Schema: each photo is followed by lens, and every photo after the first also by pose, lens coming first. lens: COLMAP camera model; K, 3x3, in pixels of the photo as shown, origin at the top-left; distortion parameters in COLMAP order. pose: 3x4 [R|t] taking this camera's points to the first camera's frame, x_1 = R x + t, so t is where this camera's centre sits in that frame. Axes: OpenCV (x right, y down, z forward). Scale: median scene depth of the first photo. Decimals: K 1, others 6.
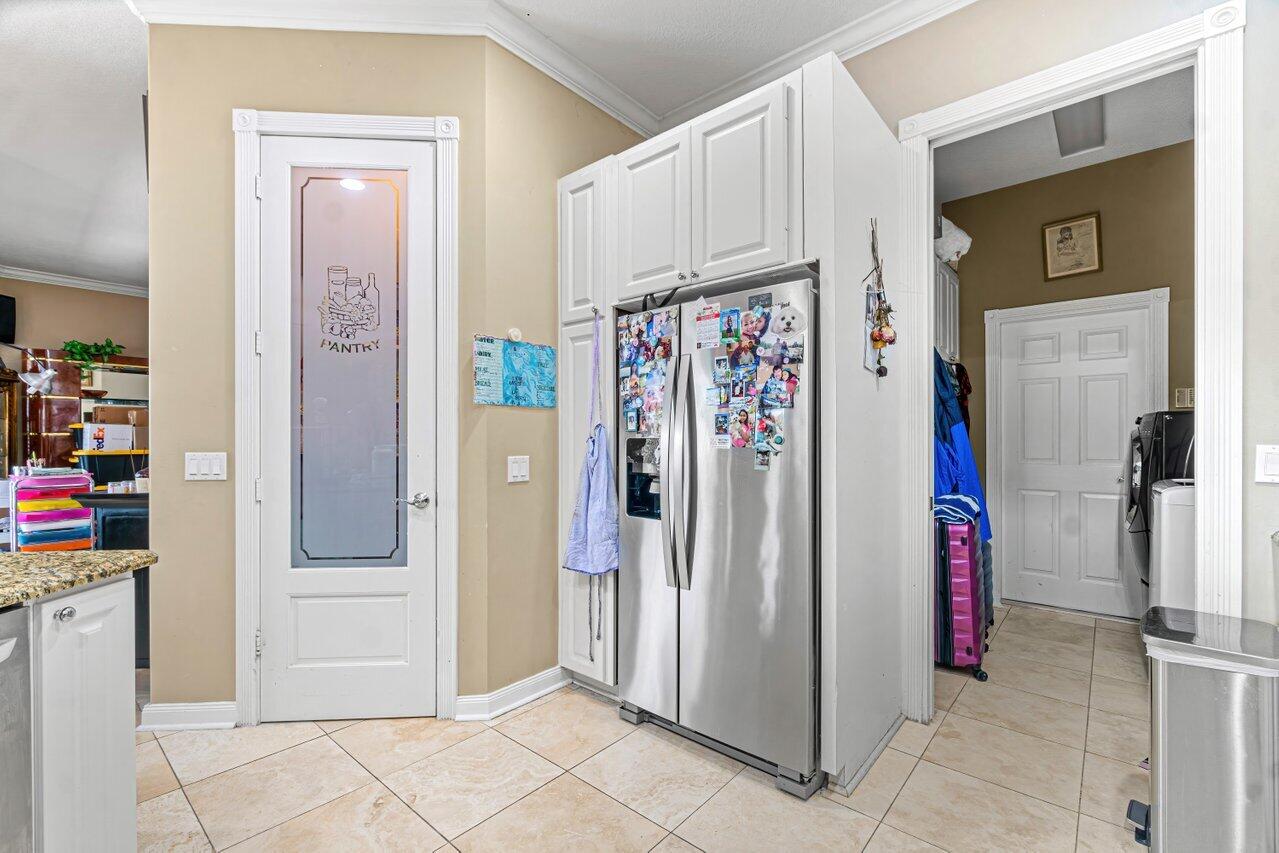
lens RADIAL K [[555.6, 0, 634.8], [0, 555.6, 436.6], [0, 0, 1]] dist [-0.001068, -0.000430]
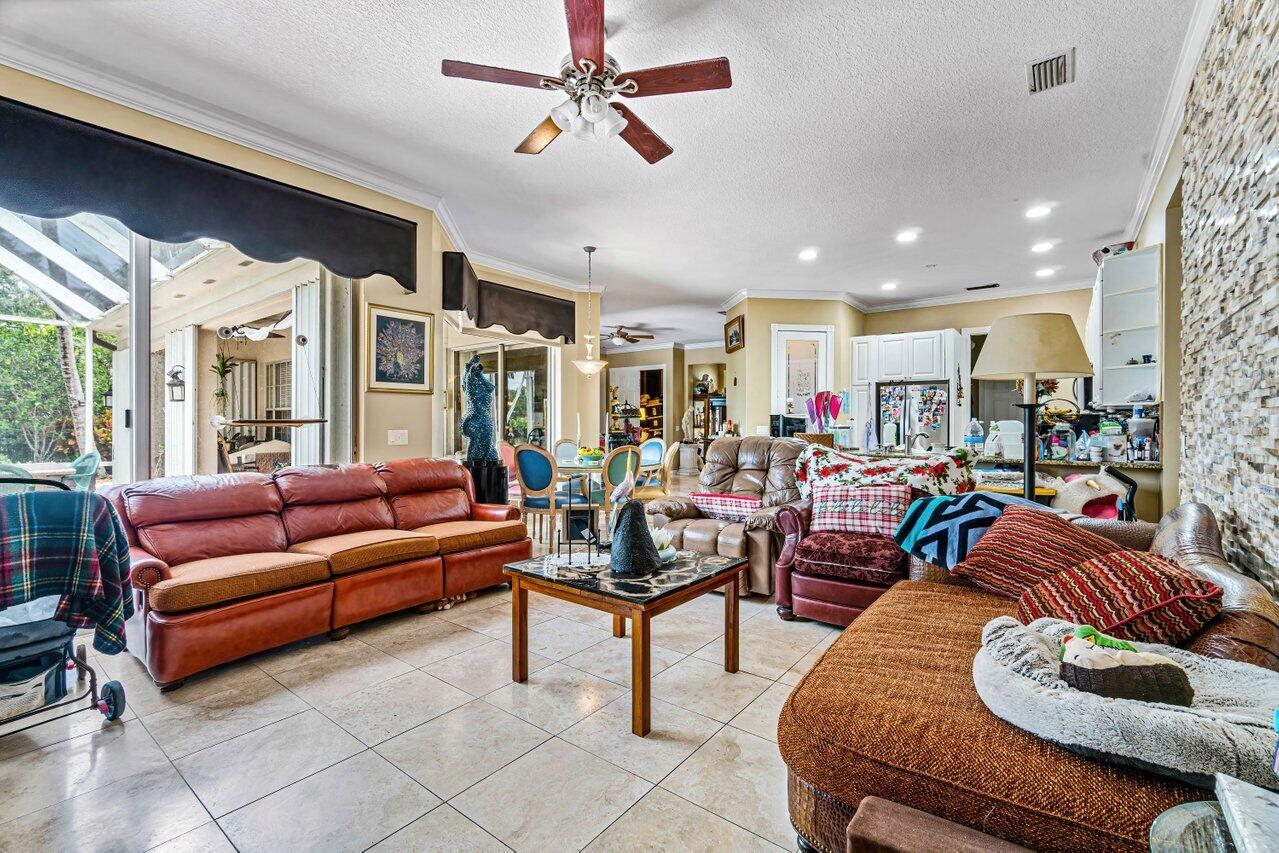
lens RADIAL K [[555.6, 0, 641.9], [0, 555.6, 428.5], [0, 0, 1]] dist [-0.001068, -0.000430]
pose [[0.998104, 0.006744, 0.061183, -1.863205], [-0.008129, 0.999715, 0.022428, -0.028236], [-0.061014, -0.022883, 0.997875, -2.517028]]
